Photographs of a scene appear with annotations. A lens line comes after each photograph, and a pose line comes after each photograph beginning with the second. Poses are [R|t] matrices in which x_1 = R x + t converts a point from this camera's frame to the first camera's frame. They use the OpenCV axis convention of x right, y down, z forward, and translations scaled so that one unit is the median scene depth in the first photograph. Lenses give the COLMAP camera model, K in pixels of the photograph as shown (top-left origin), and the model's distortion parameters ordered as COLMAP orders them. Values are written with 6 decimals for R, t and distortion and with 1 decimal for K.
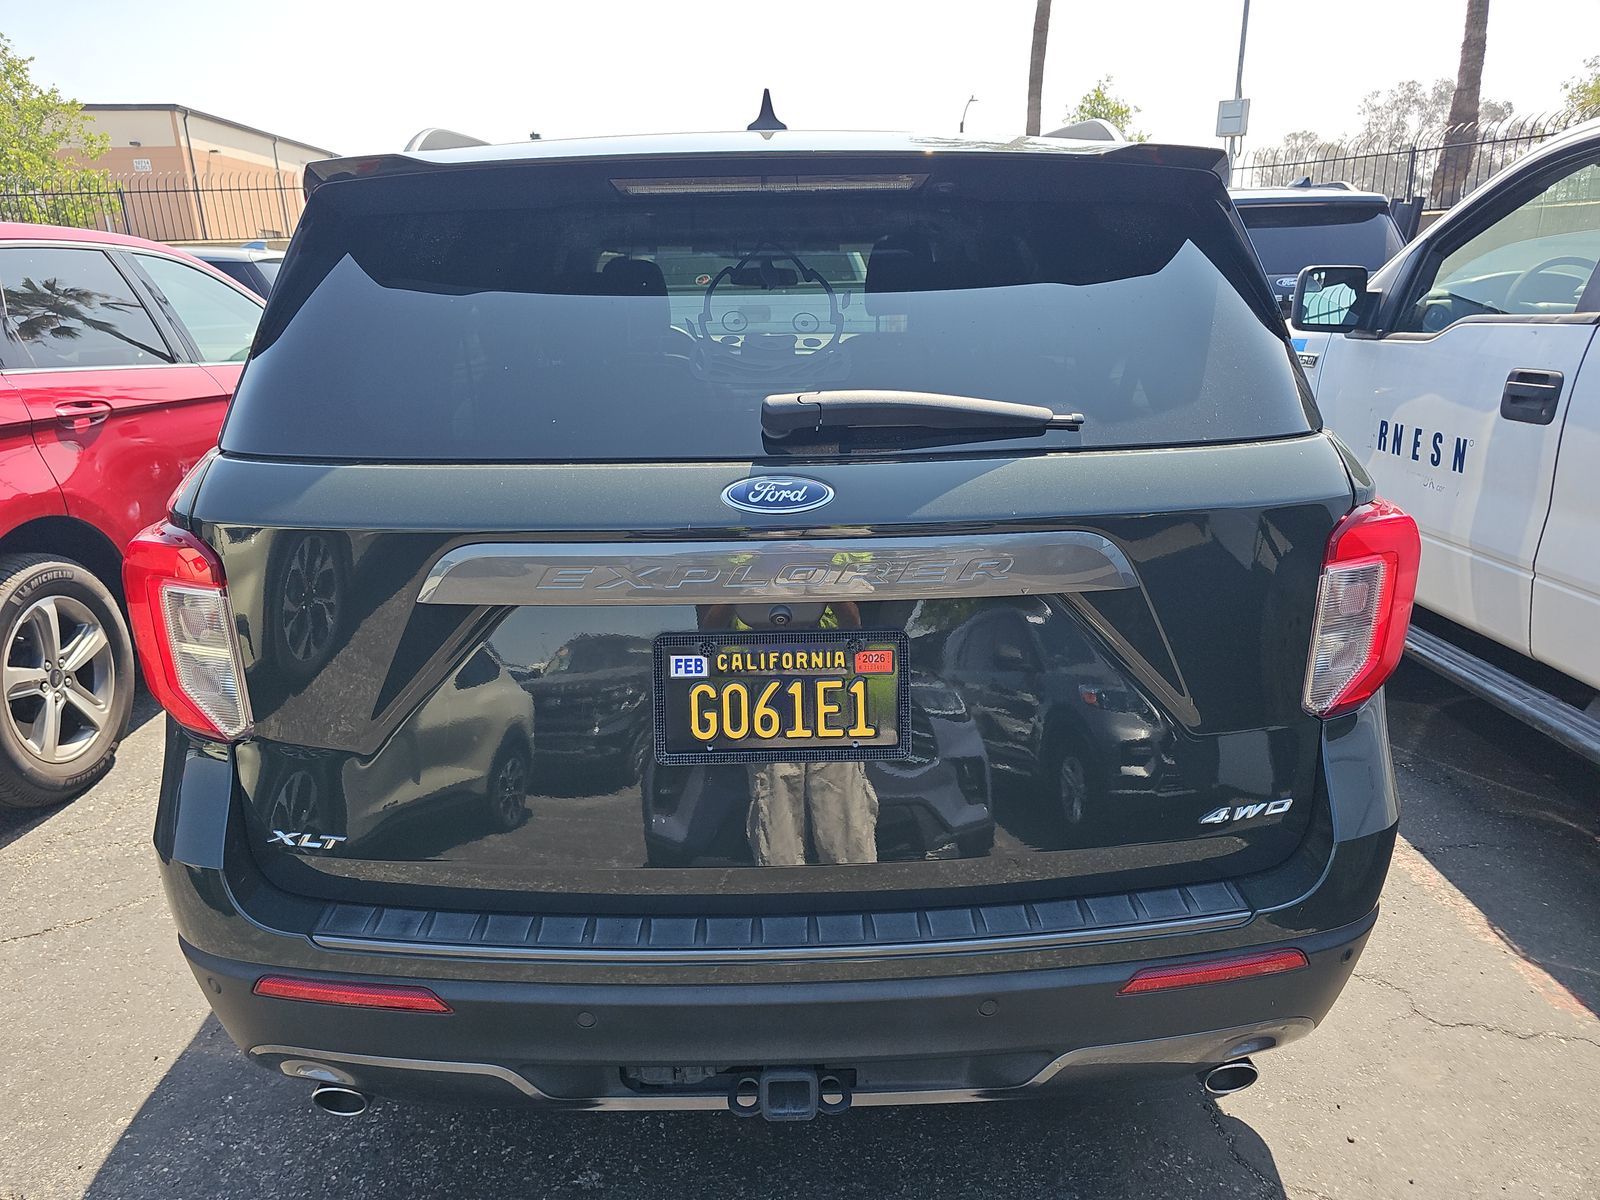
lens RADIAL K [[1055.2, 0, 800.0], [0, 1055.2, 600.0], [0, 0, 1]] dist [0.040005, -0.033408]
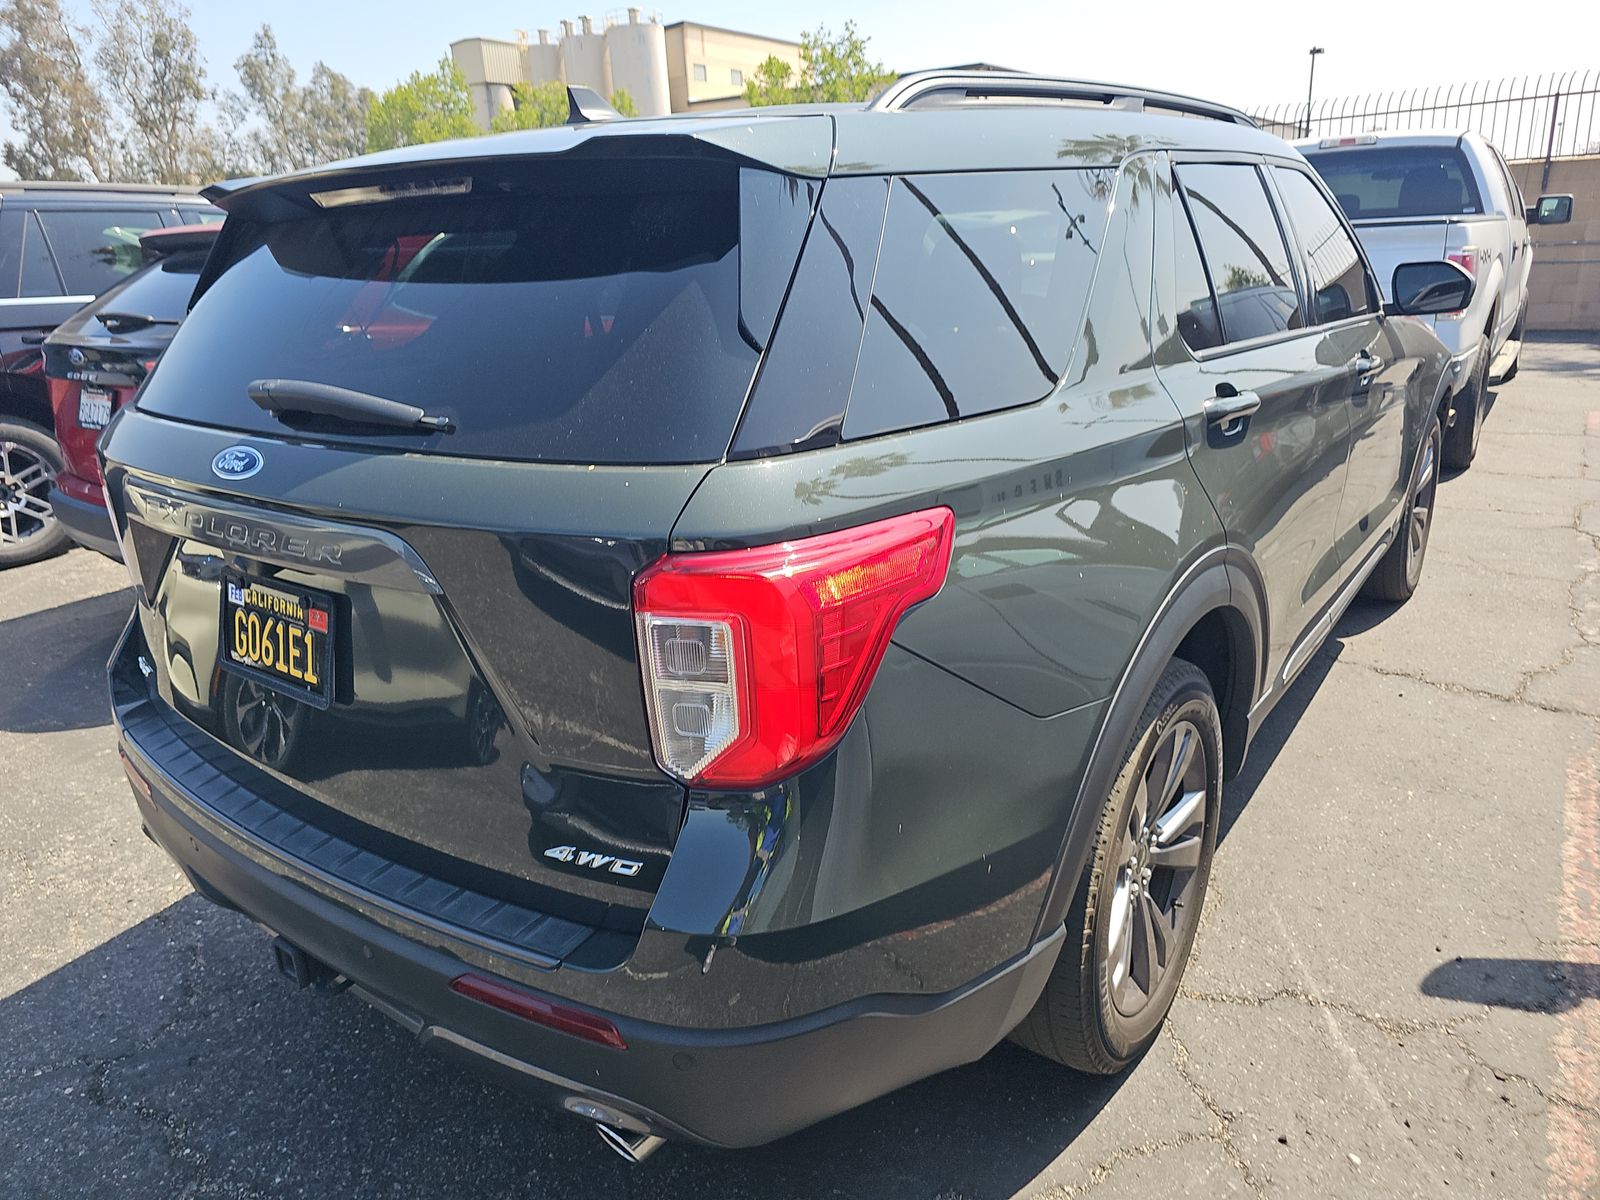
lens RADIAL K [[1087.0, 0, 800.0], [0, 1087.0, 600.0], [0, 0, 1]] dist [-0.028035, -0.000959]
pose [[0.795744, 0.182090, -0.577611, 1.153140], [-0.156172, 0.983171, 0.094792, -0.153945], [0.585151, 0.014776, 0.810790, 0.357618]]
